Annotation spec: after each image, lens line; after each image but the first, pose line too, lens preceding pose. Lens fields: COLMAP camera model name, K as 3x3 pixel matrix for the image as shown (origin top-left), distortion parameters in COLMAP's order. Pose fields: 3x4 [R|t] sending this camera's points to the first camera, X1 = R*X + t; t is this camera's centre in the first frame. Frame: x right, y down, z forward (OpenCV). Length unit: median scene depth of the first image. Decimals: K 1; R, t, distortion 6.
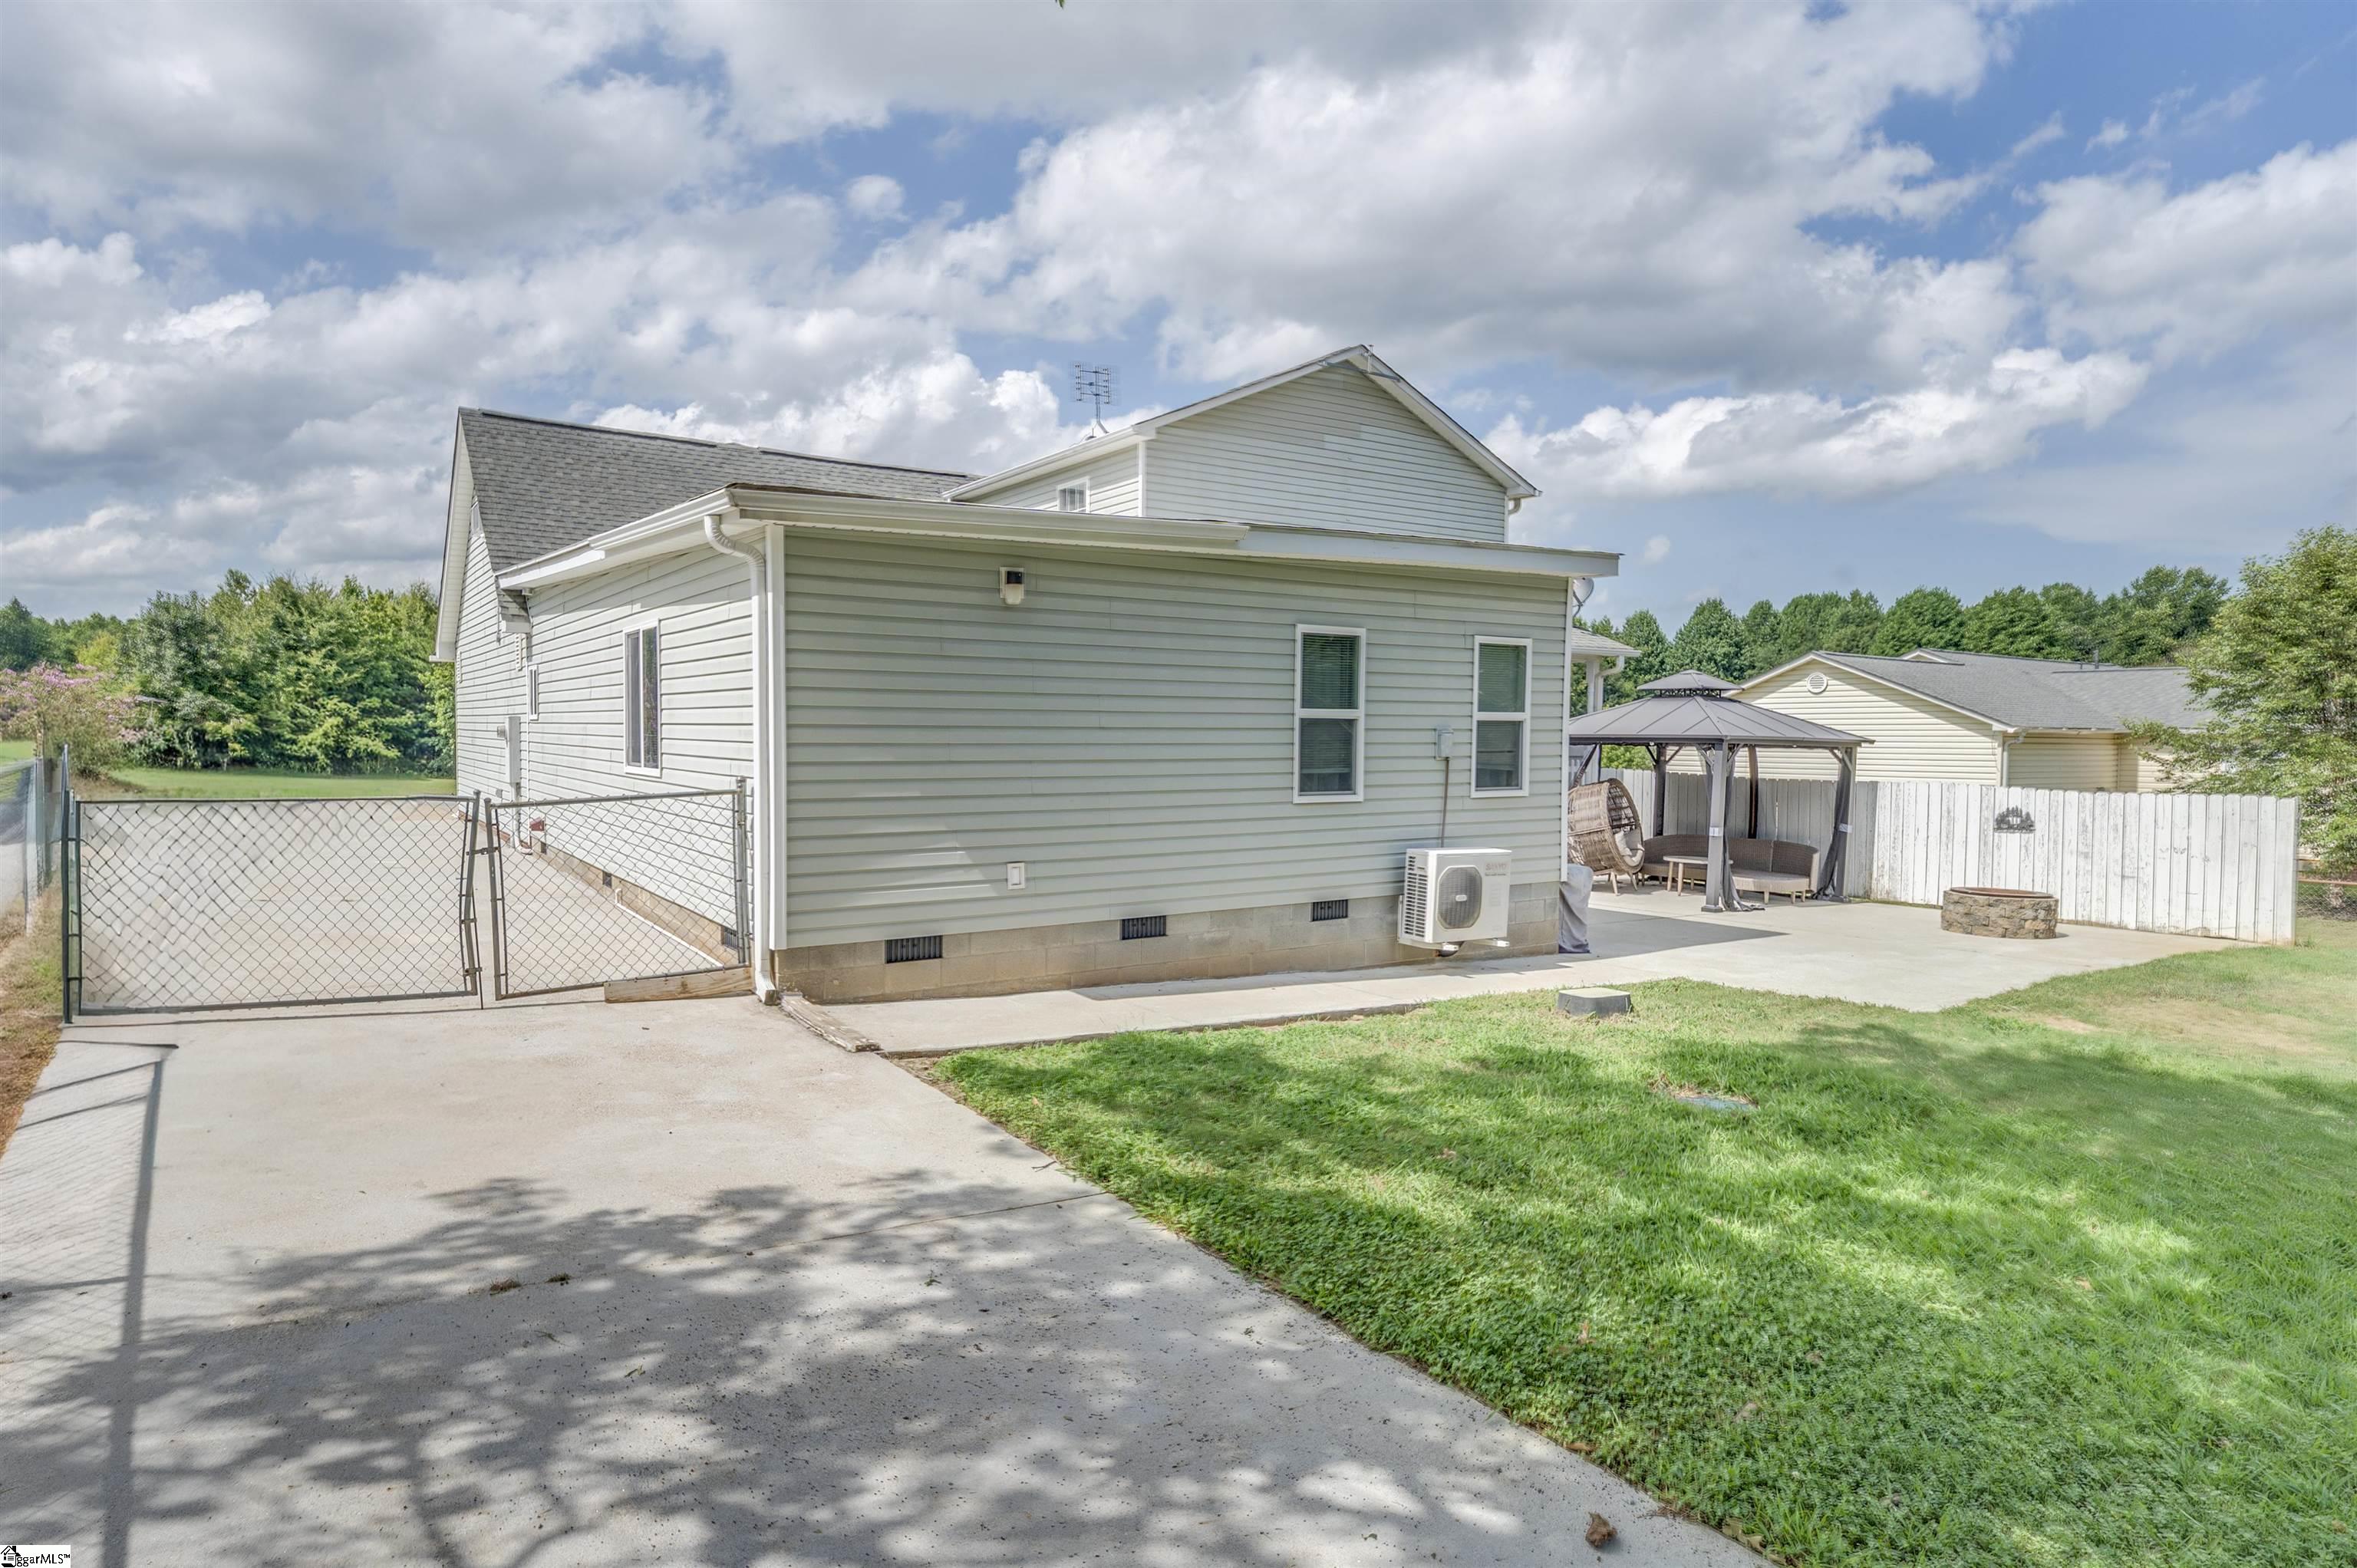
lens RADIAL K [[1286.4, 0, 1166.8], [0, 1286.4, 826.1], [0, 0, 1]] dist [0.212688, 0.000079]
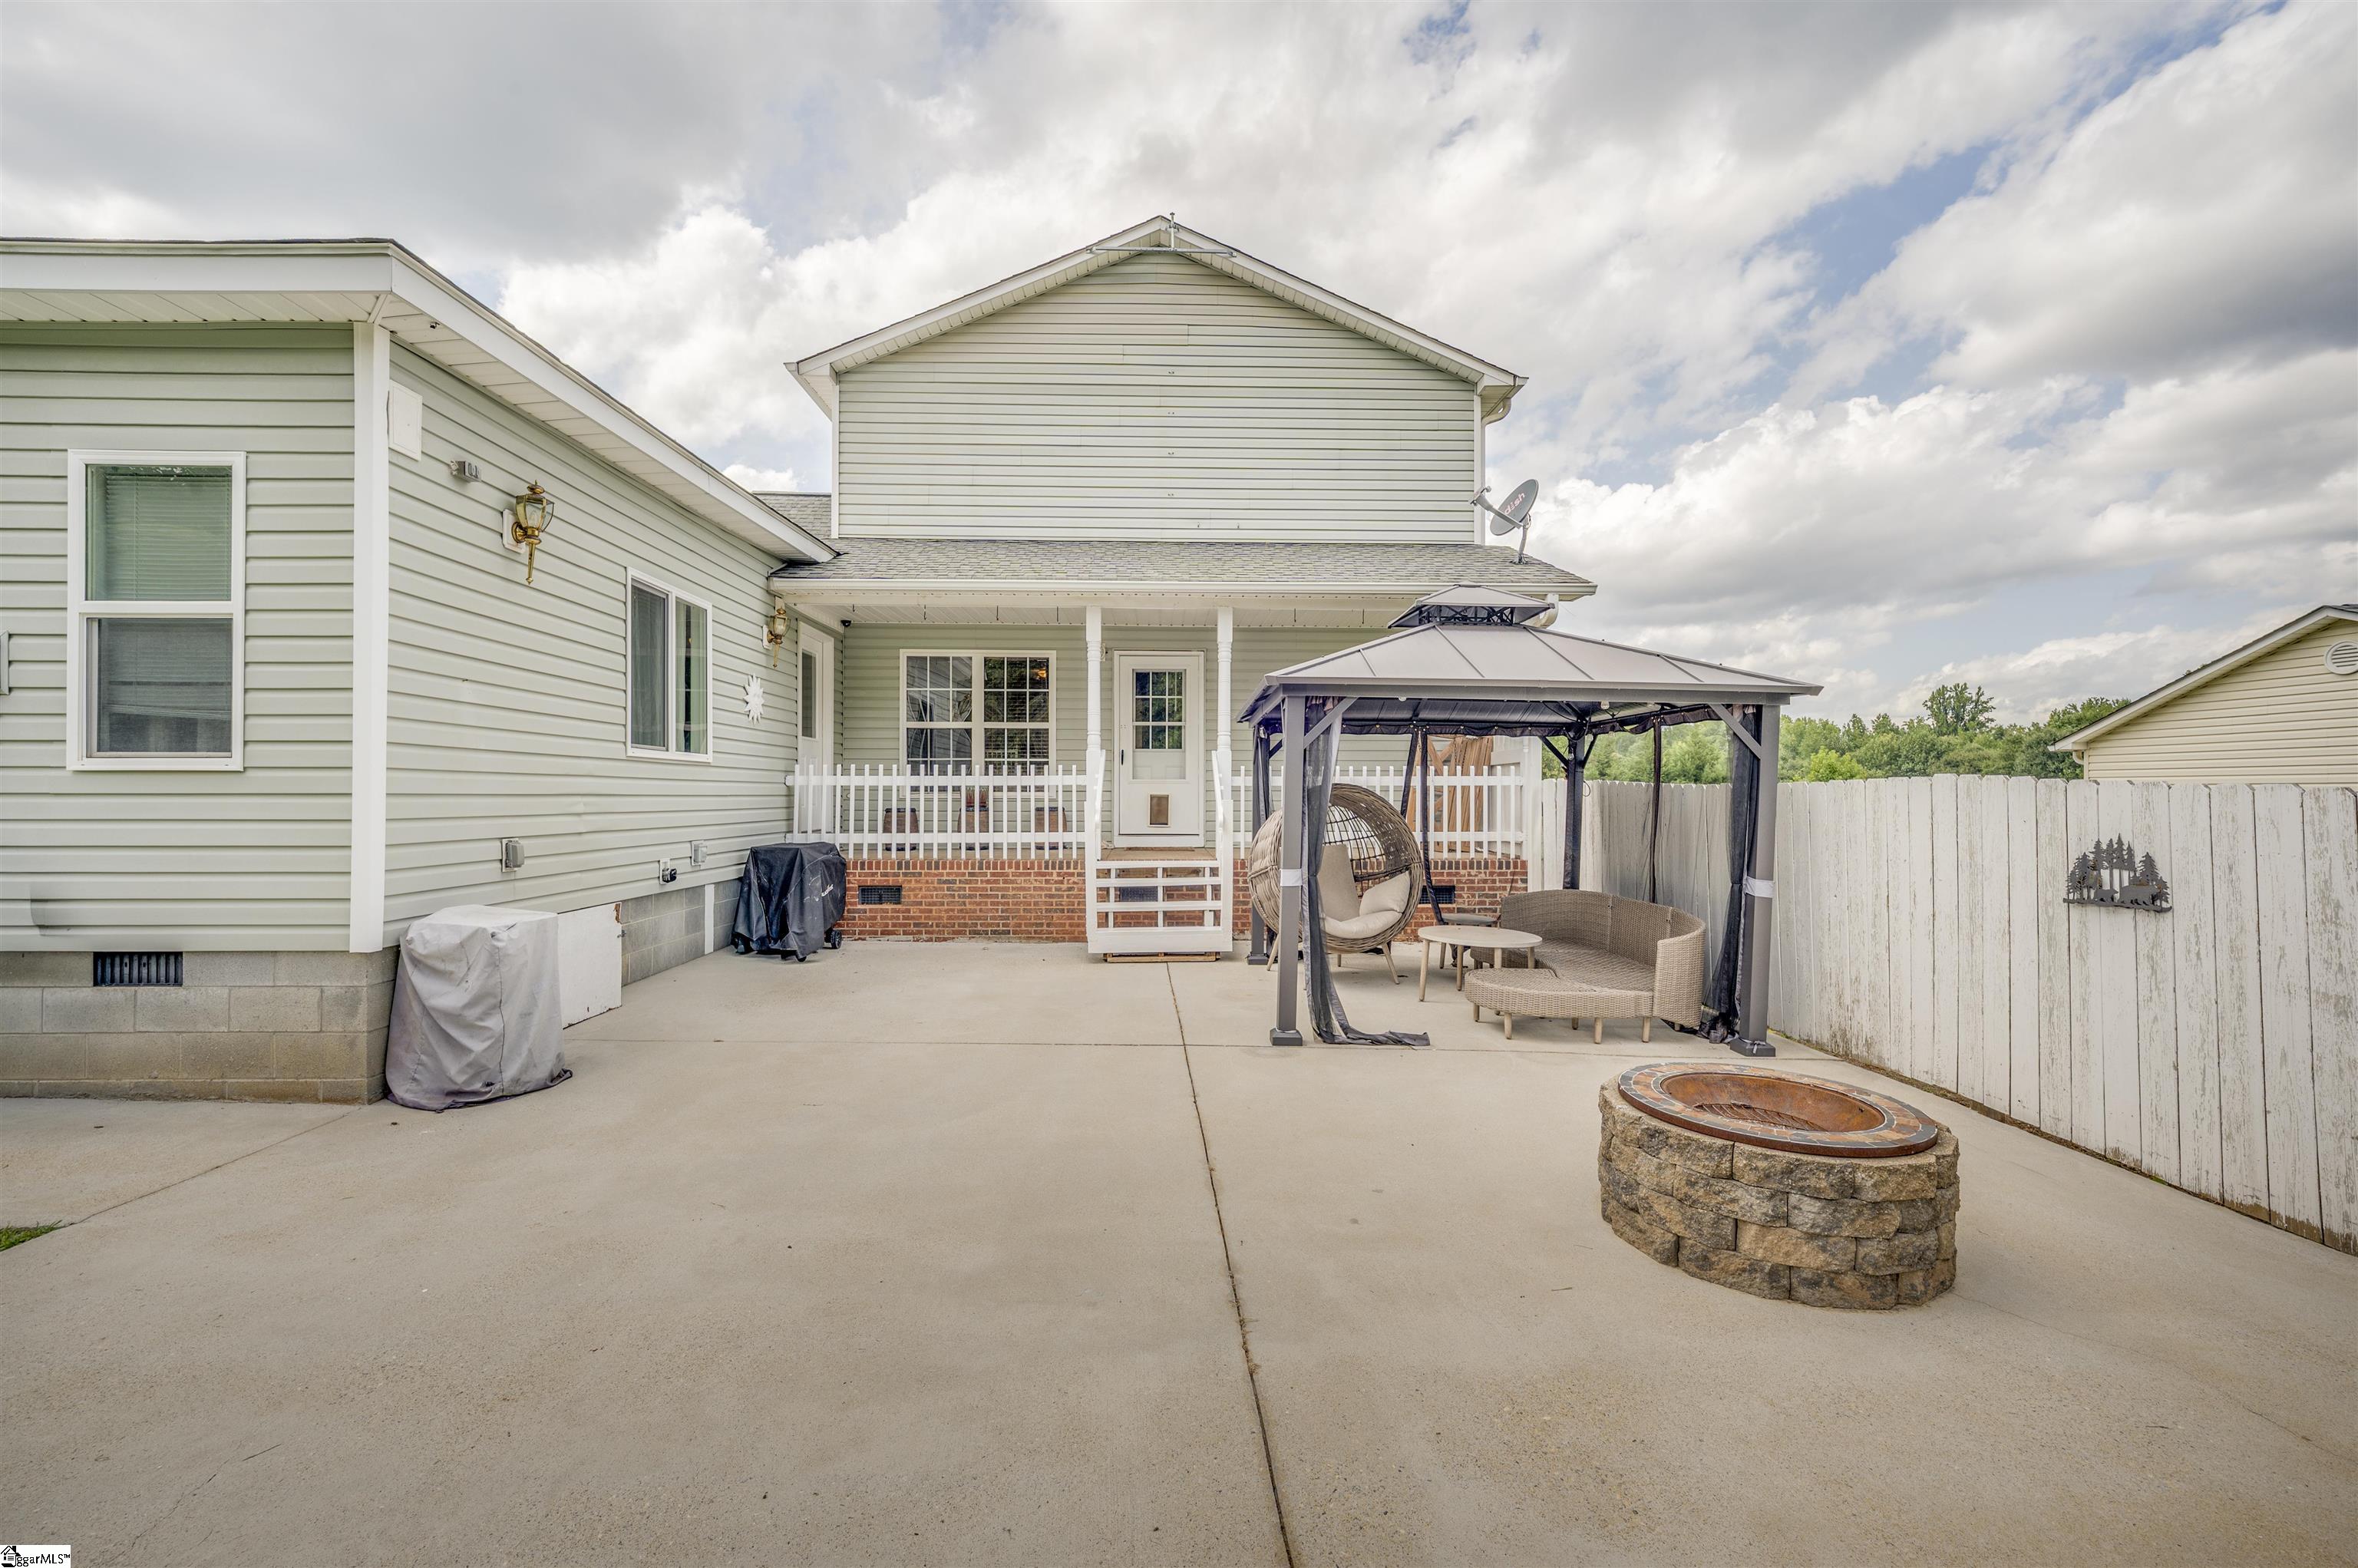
lens RADIAL K [[989.8, 0, 1179.0], [0, 989.8, 784.0], [0, 0, 1]] dist [0.000073, -0.000020]
pose [[0.849326, -0.002551, -0.527863, 0.700509], [-0.041673, 0.996543, -0.071866, 0.000038], [0.526221, 0.083035, 0.846284, 0.861023]]
